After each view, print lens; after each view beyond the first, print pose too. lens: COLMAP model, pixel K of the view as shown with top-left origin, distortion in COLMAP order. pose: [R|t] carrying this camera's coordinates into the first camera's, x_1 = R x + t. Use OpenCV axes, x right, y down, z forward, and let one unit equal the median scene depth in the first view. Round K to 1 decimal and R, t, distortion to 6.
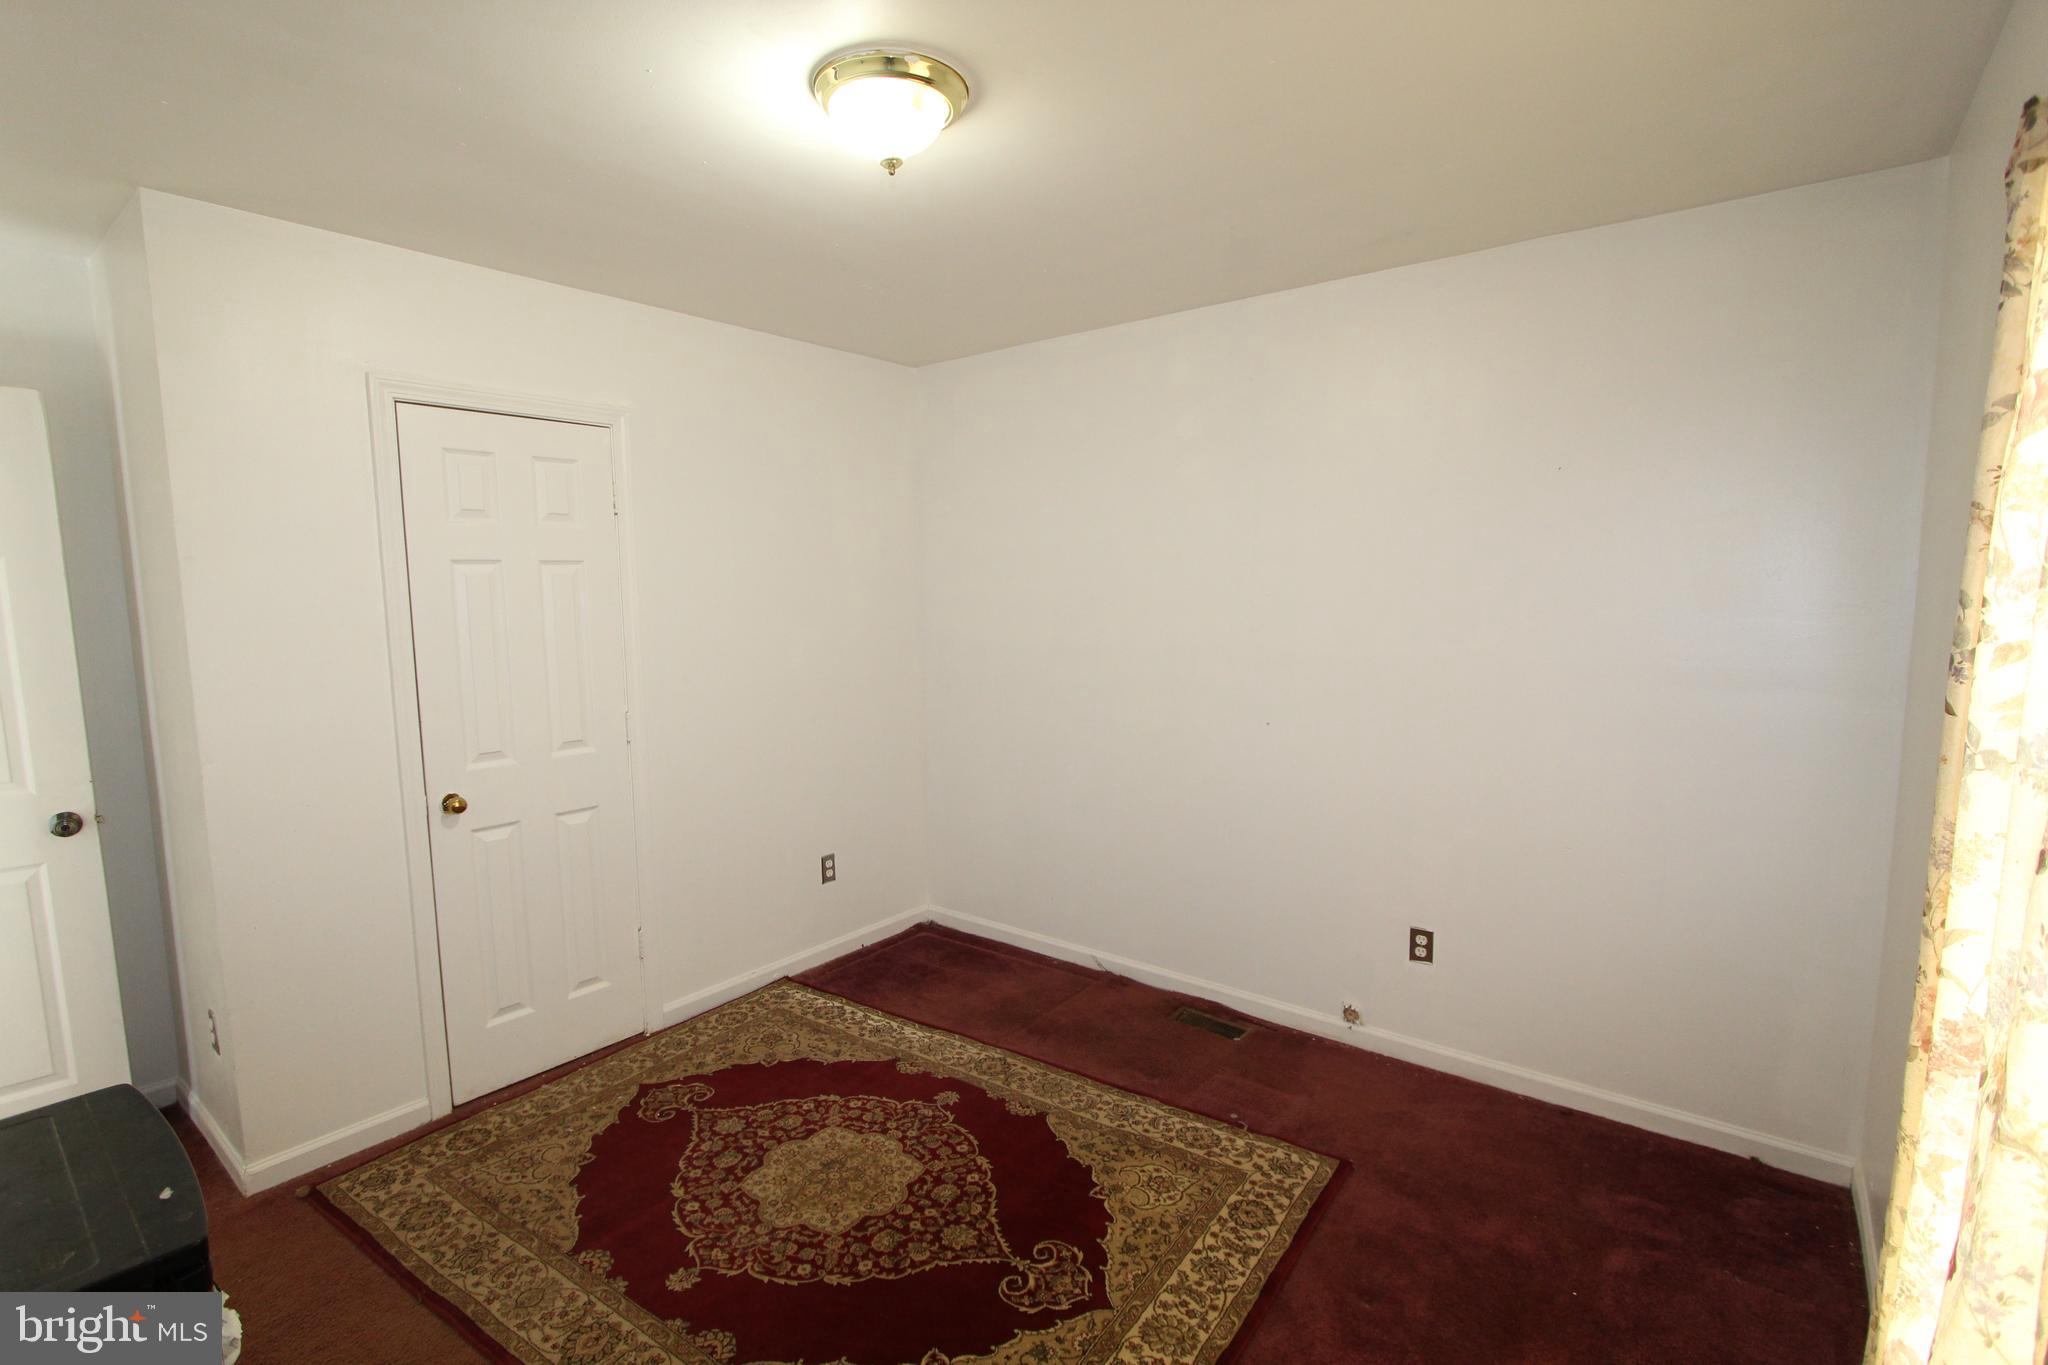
lens RADIAL K [[939.2, 0, 1024.7], [0, 939.2, 686.2], [0, 0, 1]] dist [-0.022888, 0.004304]
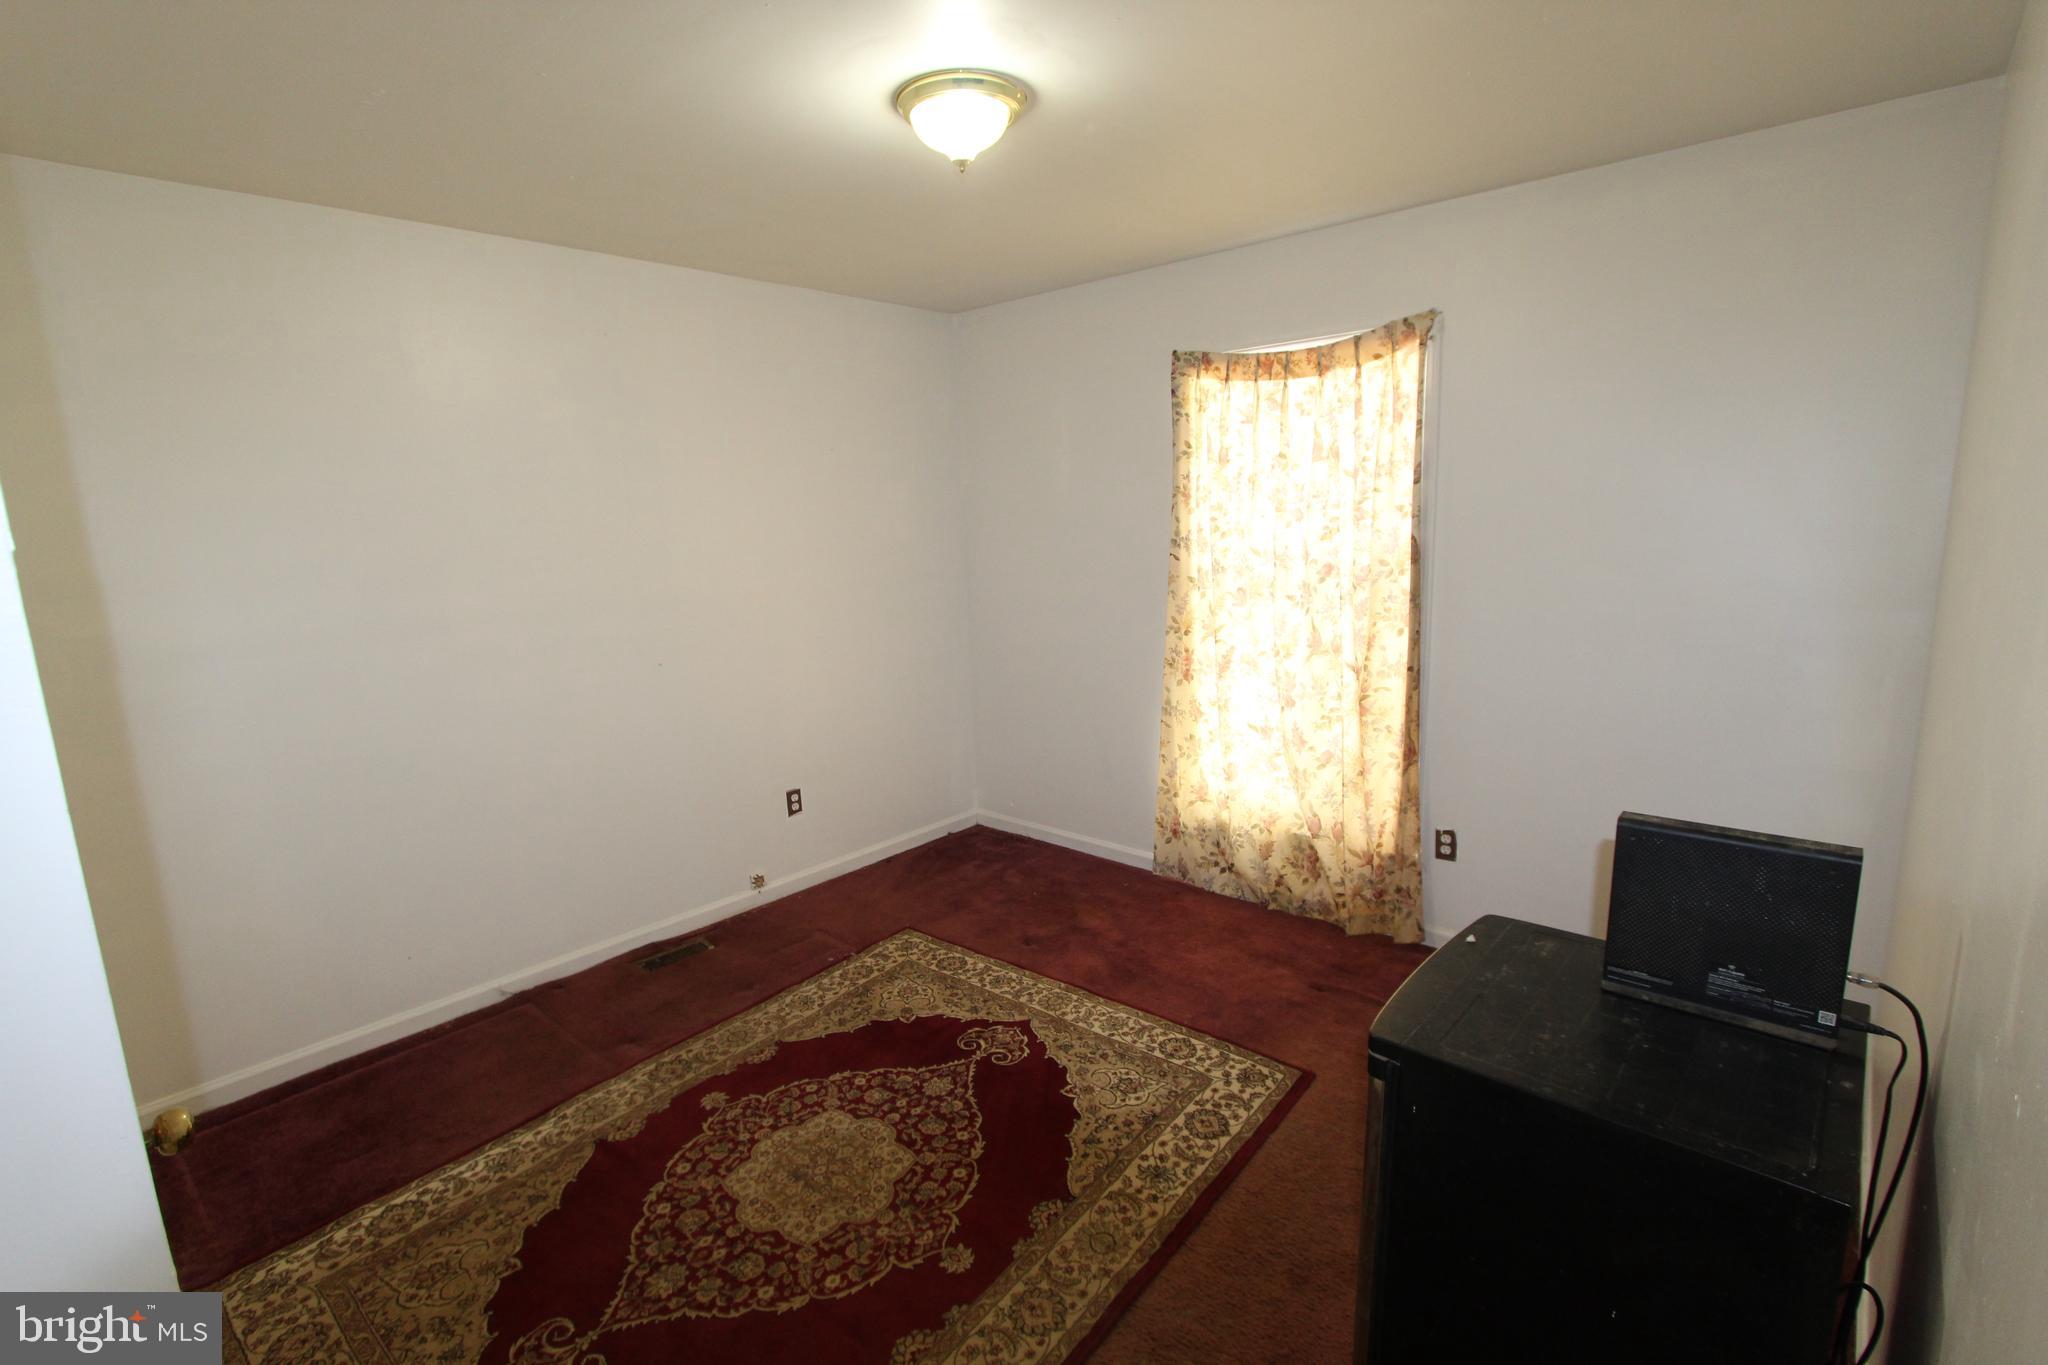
lens RADIAL K [[939.2, 0, 1025.0], [0, 939.2, 679.2], [0, 0, 1]] dist [-0.022888, 0.004304]
pose [[0.061609, -0.166075, 0.984187, -0.920707], [0.138788, 0.977906, 0.156327, -0.060830], [-0.988404, 0.126962, 0.083297, 0.596032]]
